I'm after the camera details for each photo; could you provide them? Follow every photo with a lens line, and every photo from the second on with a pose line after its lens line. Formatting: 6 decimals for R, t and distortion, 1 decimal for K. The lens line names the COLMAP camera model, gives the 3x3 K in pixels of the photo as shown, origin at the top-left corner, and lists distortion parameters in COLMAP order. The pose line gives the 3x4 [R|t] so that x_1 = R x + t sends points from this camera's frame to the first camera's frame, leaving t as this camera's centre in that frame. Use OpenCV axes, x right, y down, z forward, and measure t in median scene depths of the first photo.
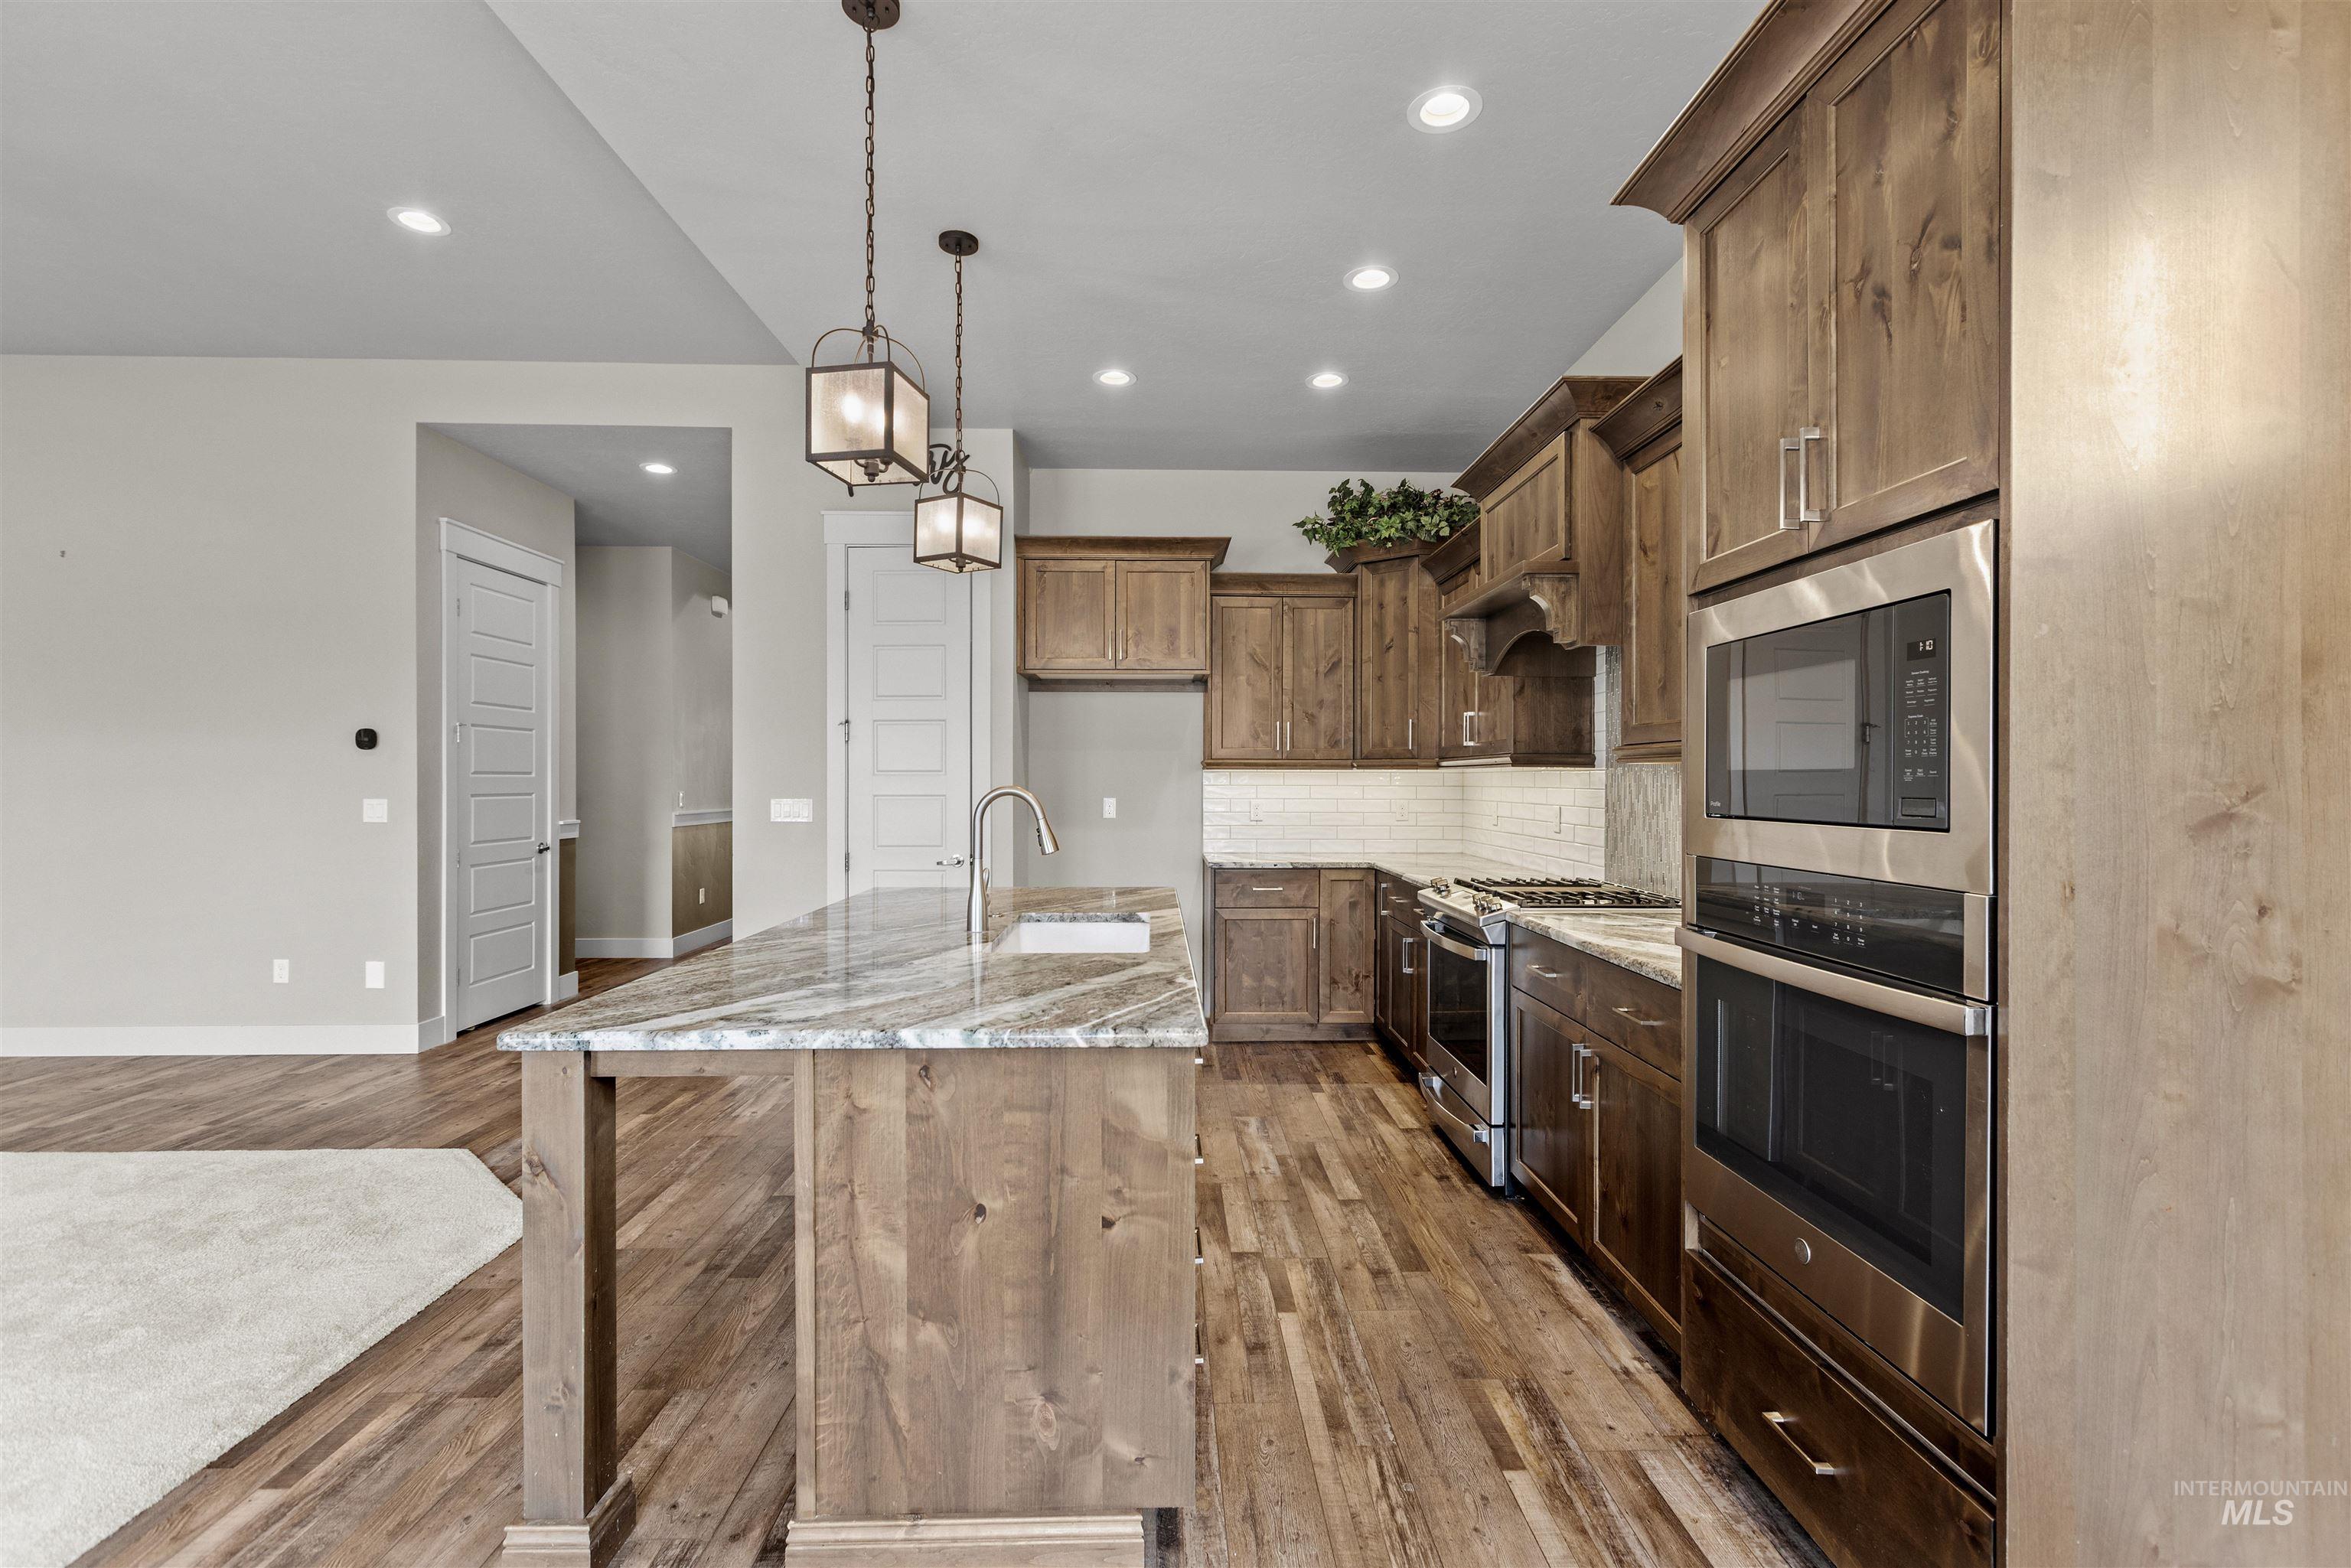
lens RADIAL K [[1050.3, 0, 1166.5], [0, 1050.3, 784.7], [0, 0, 1]] dist [0.002759, -0.001863]
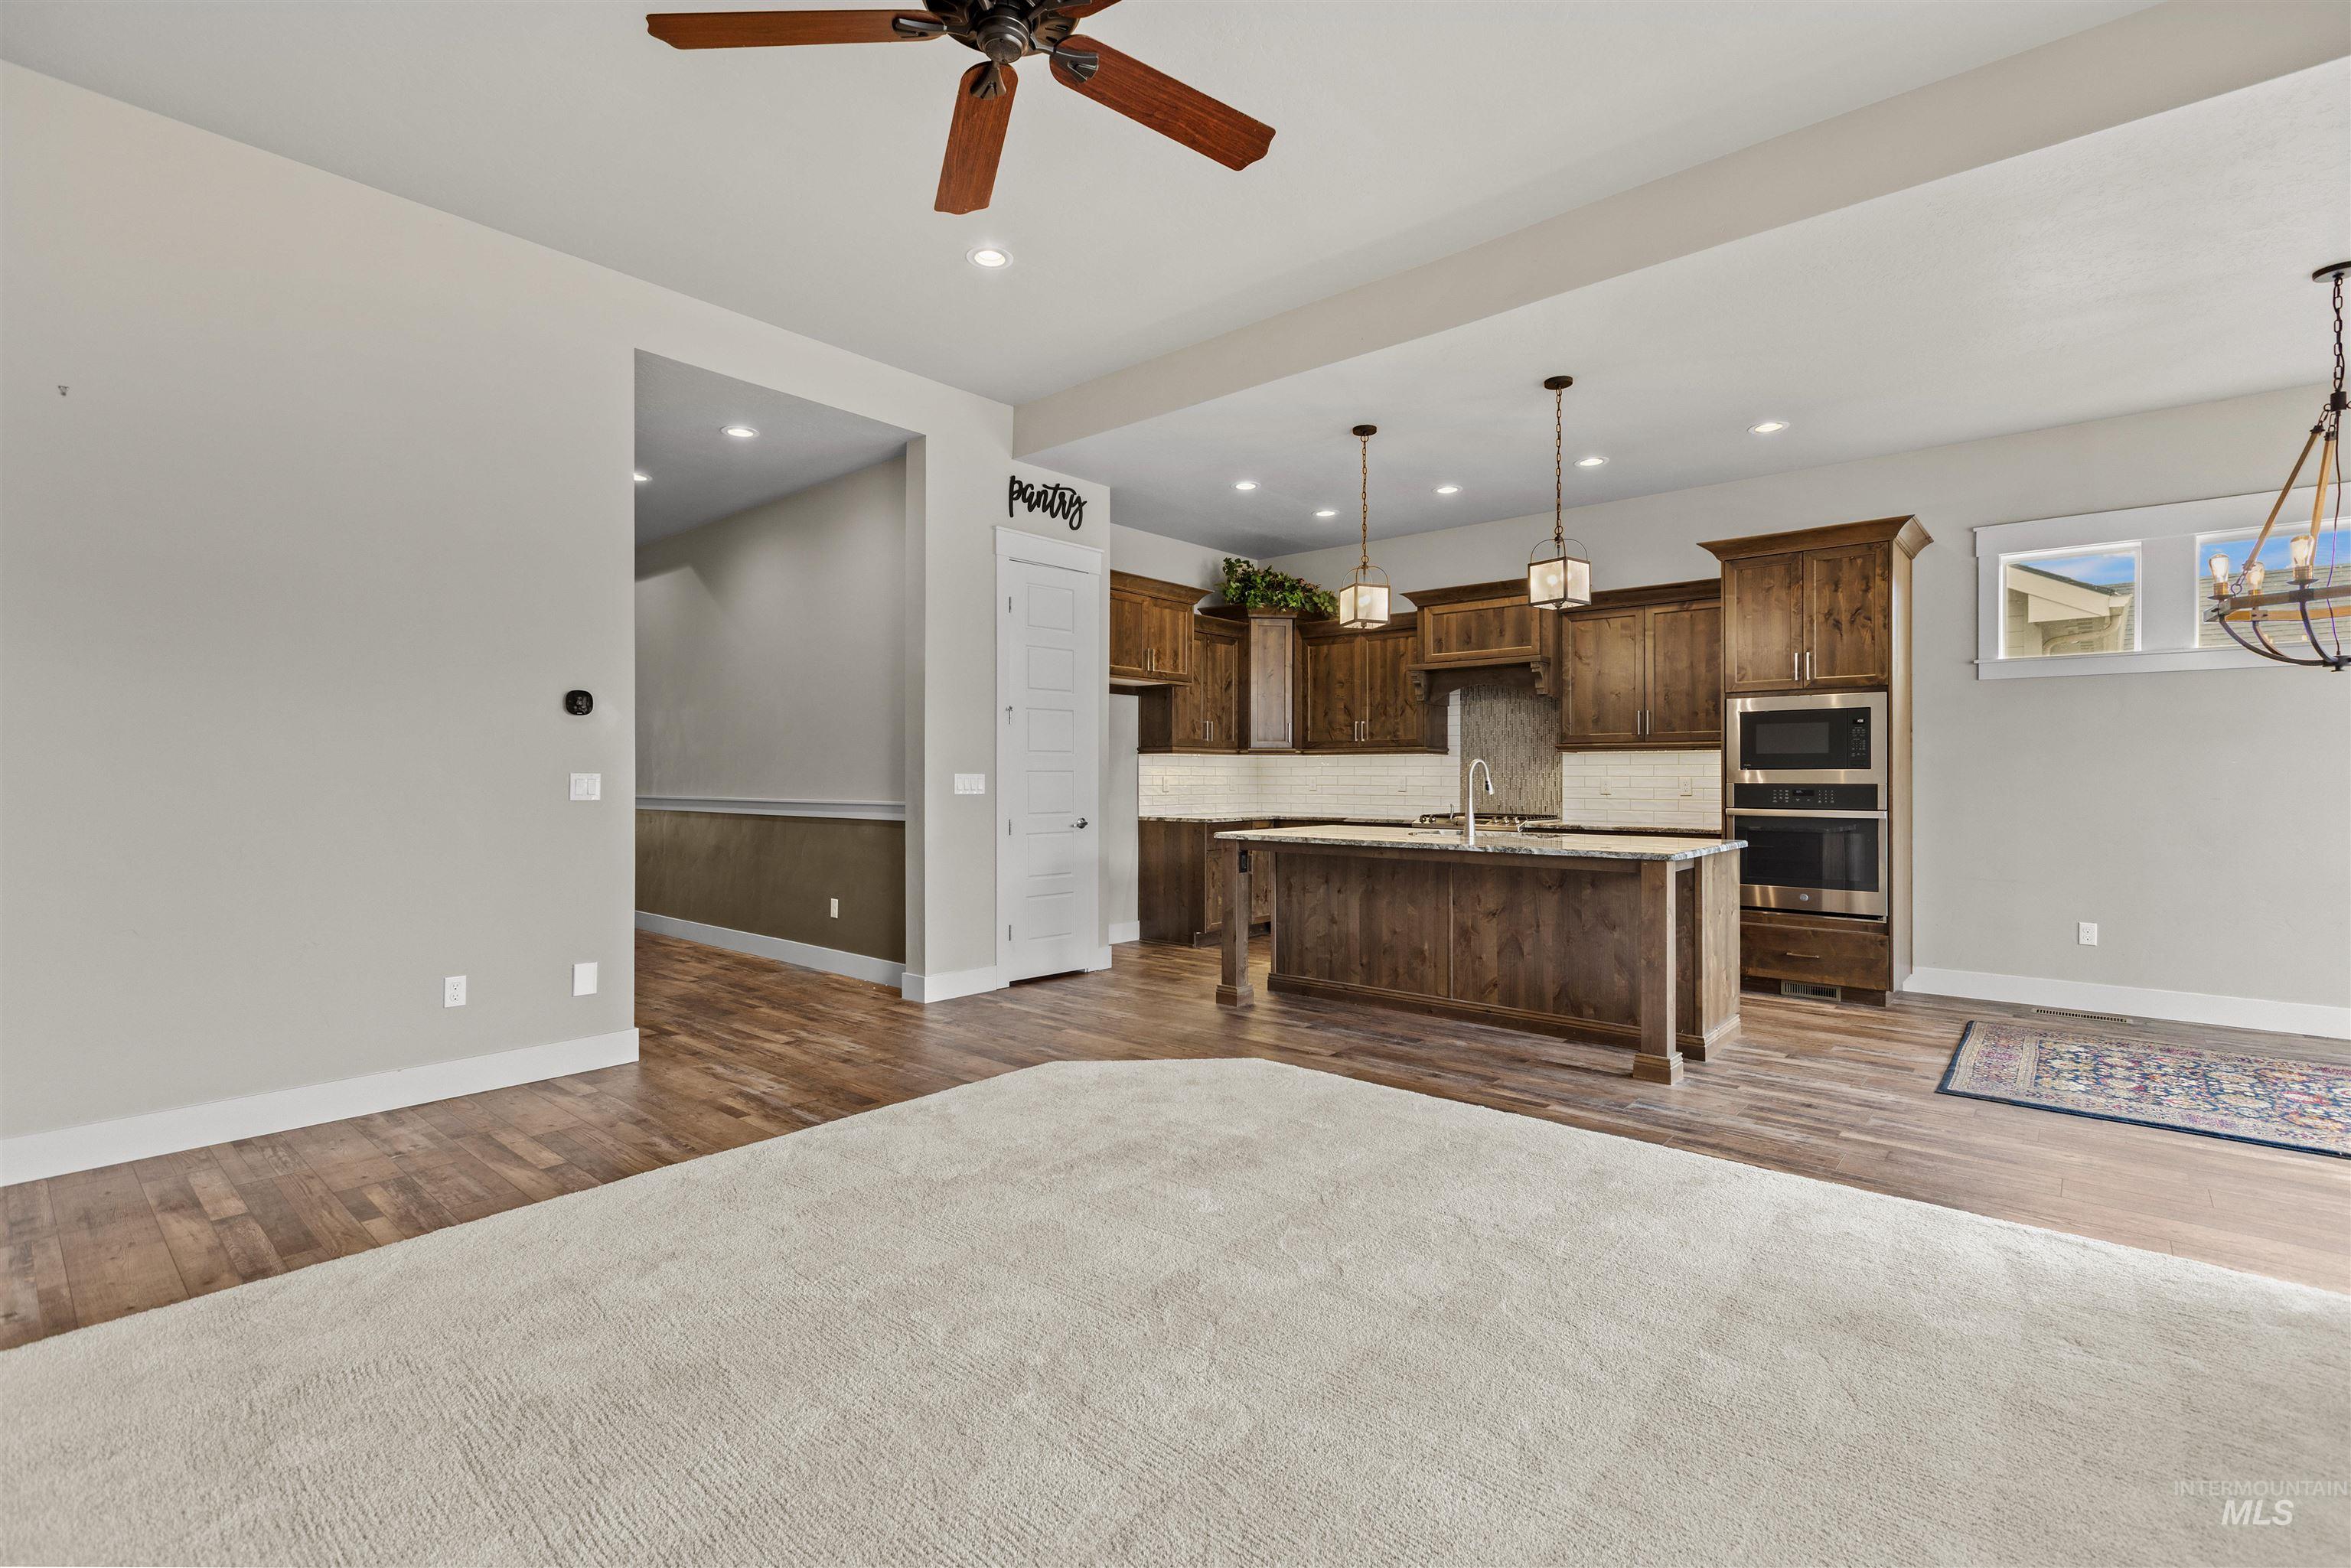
lens RADIAL K [[1050.3, 0, 1179.8], [0, 1050.3, 773.7], [0, 0, 1]] dist [0.002759, -0.001863]
pose [[0.678064, 0.000956, 0.735002, -1.284798], [0.003121, 0.999986, -0.004180, 0.023439], [-0.734996, 0.005128, 0.678052, 0.077201]]
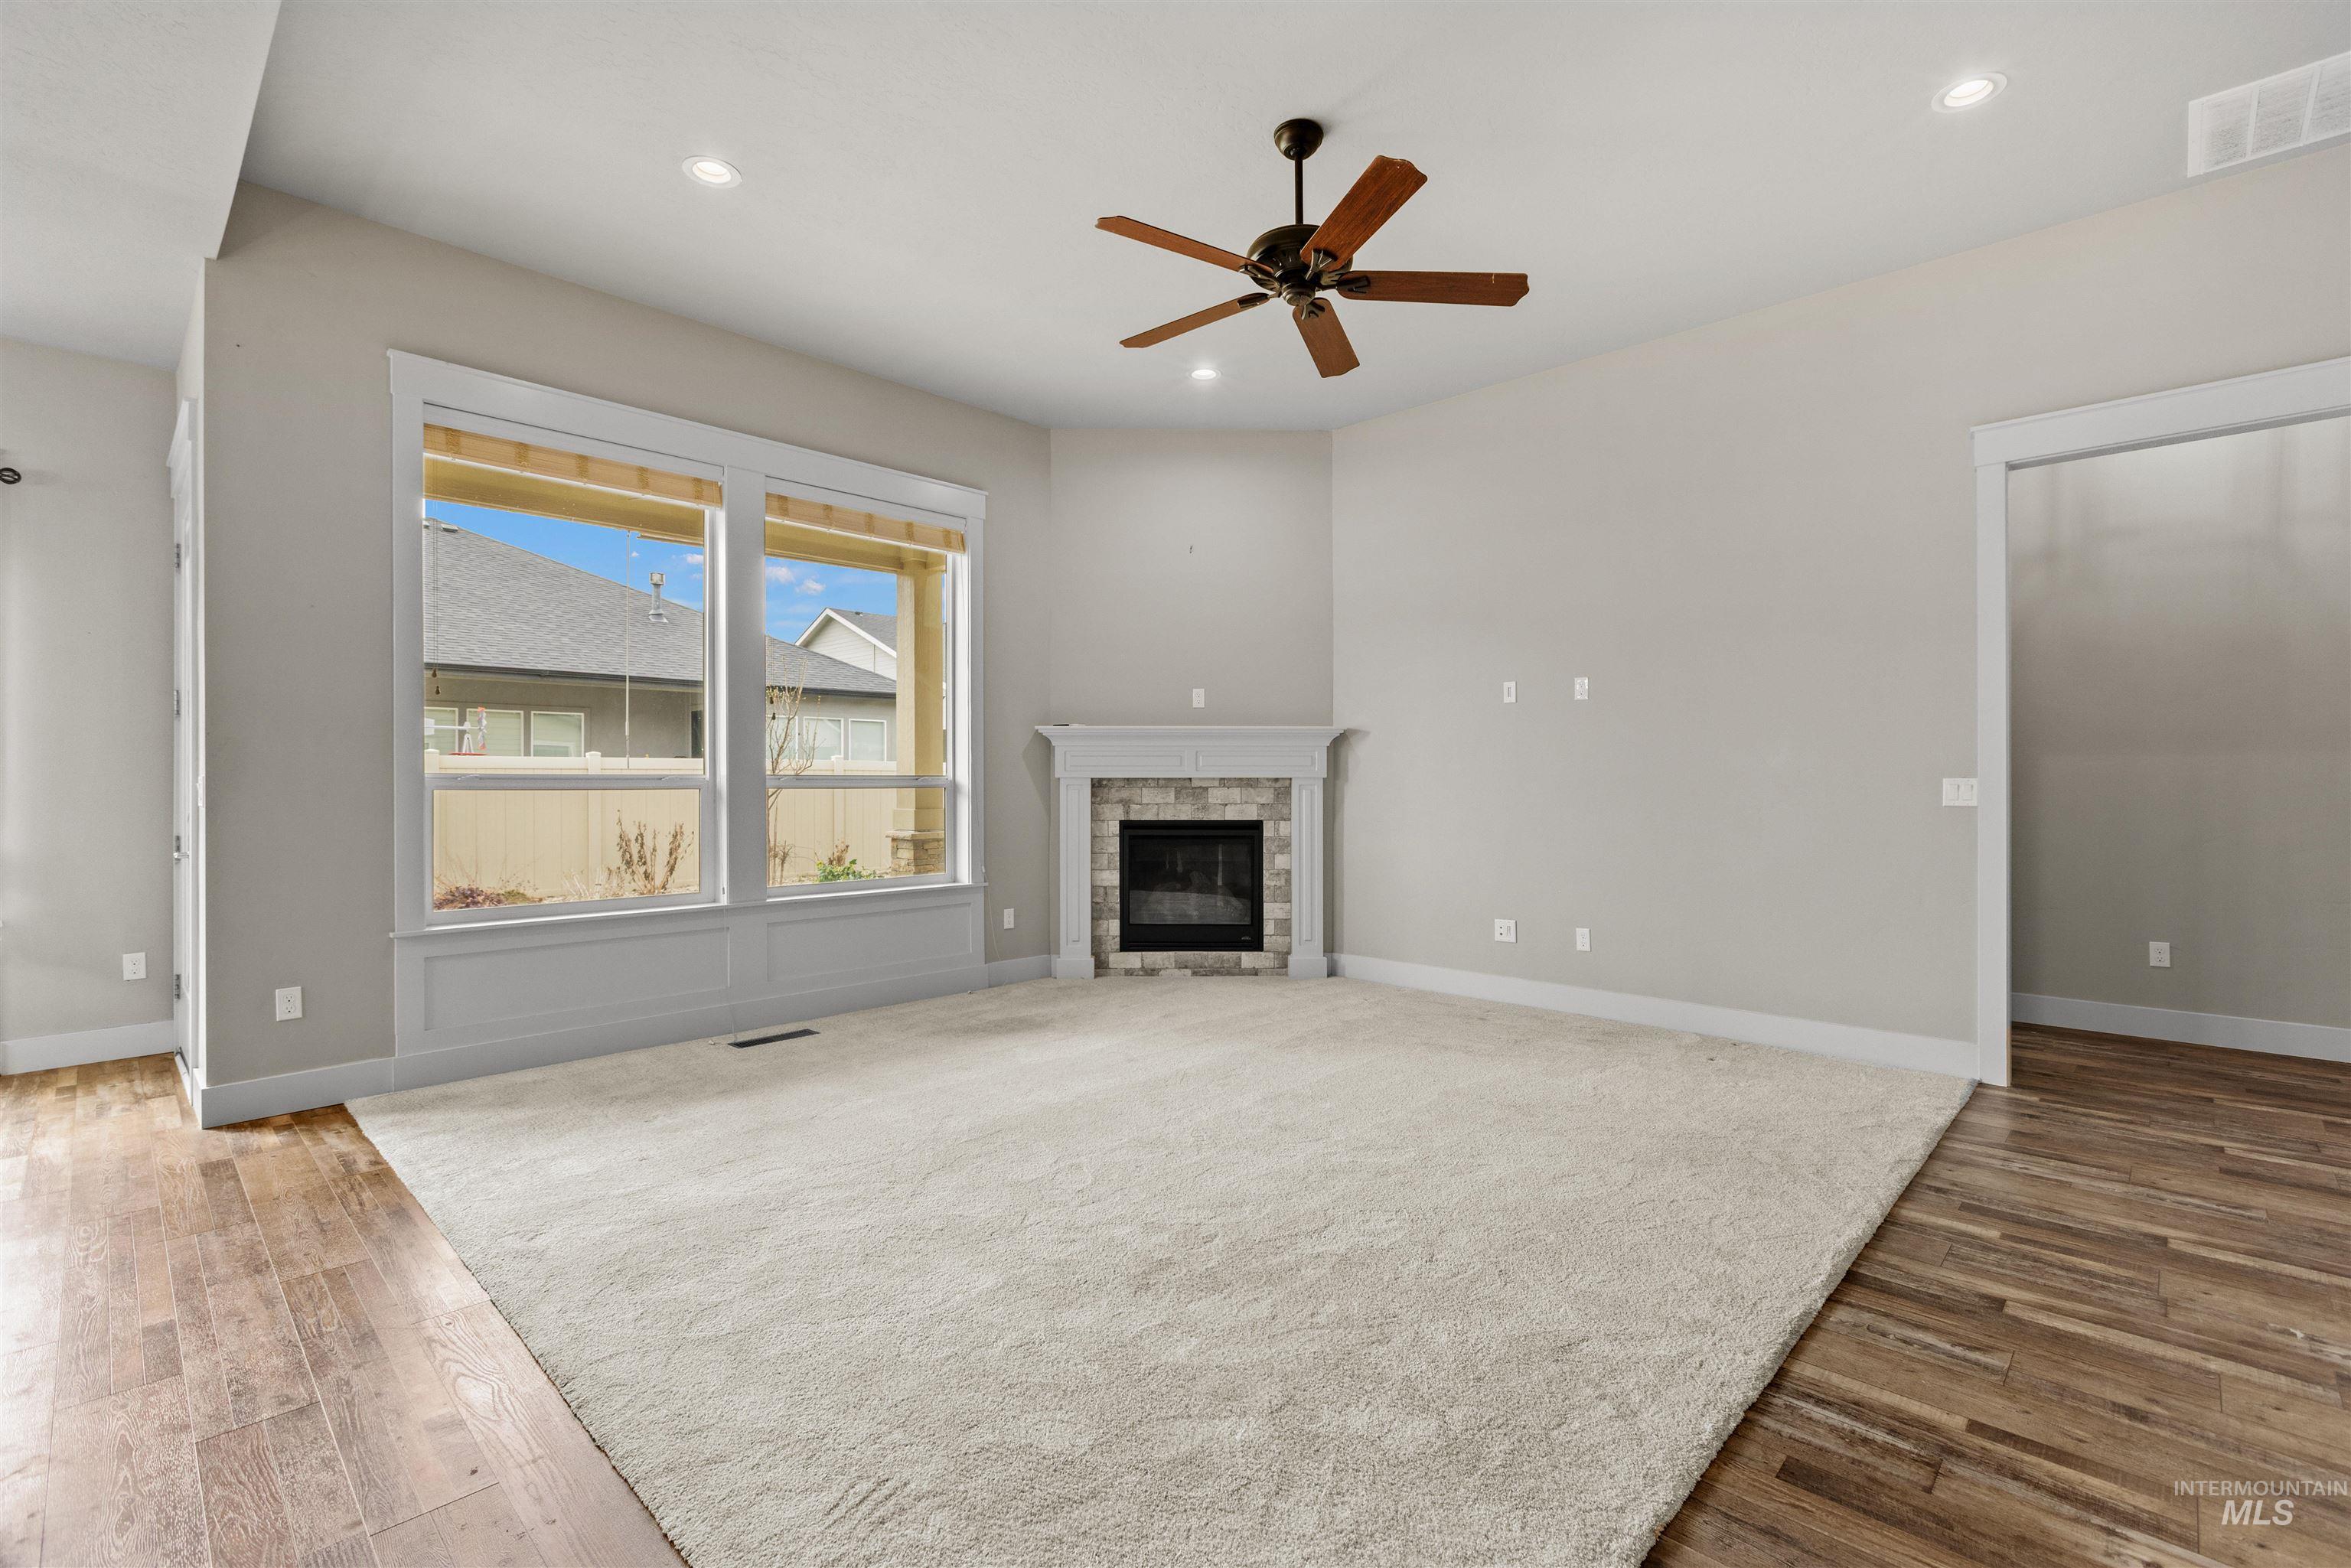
lens RADIAL K [[1050.3, 0, 1186.6], [0, 1050.3, 778.5], [0, 0, 1]] dist [0.002759, -0.001863]
pose [[-0.710909, -0.001108, -0.703283, -0.294379], [-0.003637, 0.999991, 0.002100, 0.020439], [0.703274, 0.004051, -0.710907, 1.048001]]
